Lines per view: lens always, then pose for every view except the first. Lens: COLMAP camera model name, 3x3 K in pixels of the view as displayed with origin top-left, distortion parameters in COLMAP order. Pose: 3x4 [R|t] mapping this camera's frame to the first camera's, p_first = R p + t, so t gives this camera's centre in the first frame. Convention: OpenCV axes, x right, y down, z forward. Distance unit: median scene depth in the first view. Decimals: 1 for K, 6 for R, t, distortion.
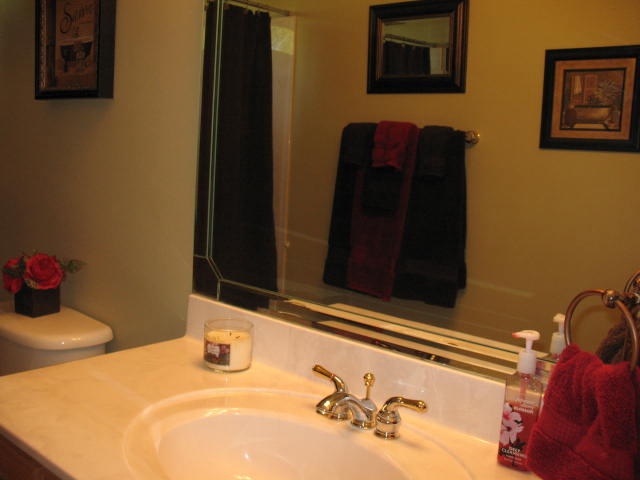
lens RADIAL K [[662.1, 0, 320.0], [0, 662.1, 240.0], [0, 0, 1]] dist [-0.170837, 0.156010]
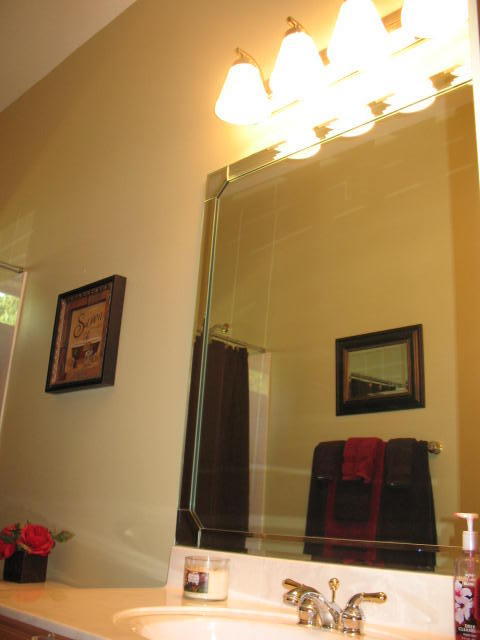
lens RADIAL K [[662.1, 0, 258.1], [0, 662.1, 317.9], [0, 0, 1]] dist [-0.170837, 0.156010]
pose [[0.998410, -0.015964, -0.054068, 0.007317], [-0.008571, 0.904935, -0.425463, 0.166564], [0.055720, 0.425250, 0.903359, -0.107857]]
